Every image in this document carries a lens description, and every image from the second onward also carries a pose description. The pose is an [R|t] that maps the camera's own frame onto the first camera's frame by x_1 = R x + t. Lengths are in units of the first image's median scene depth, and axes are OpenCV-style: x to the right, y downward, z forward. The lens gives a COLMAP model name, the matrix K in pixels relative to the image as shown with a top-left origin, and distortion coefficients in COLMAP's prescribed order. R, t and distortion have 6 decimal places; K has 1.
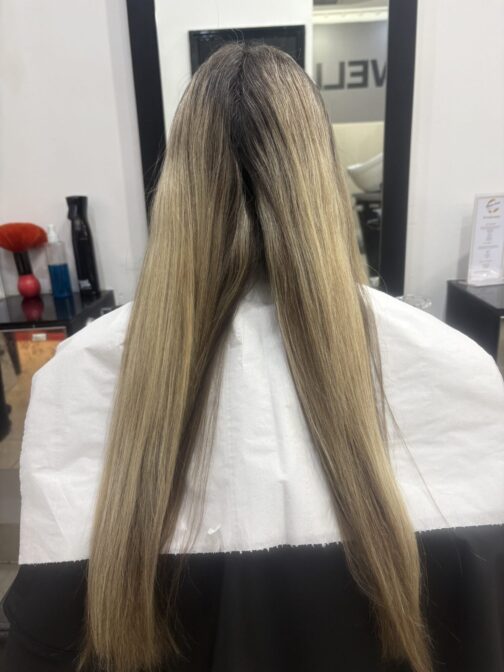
lens RADIAL K [[535.5, 0, 254.7], [0, 535.5, 339.7], [0, 0, 1]] dist [0.007695, -0.002647]
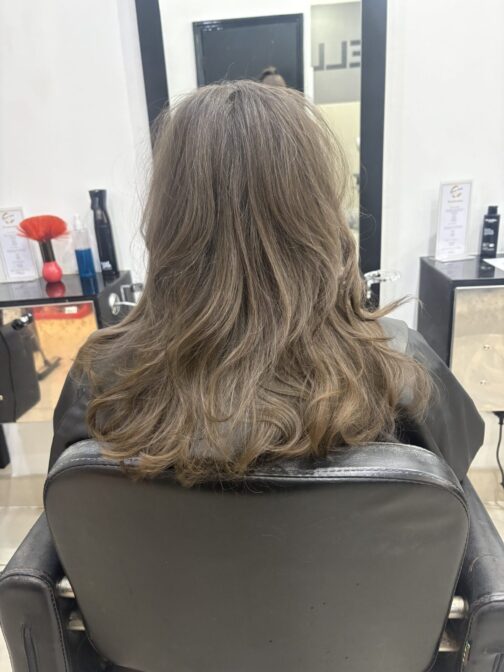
lens RADIAL K [[535.5, 0, 251.5], [0, 535.5, 339.8], [0, 0, 1]] dist [0.007695, -0.002647]
pose [[0.999594, -0.012678, -0.025522, 0.027979], [0.013663, 0.999154, 0.038786, 0.017745], [0.025008, -0.039119, 0.998922, -0.166976]]
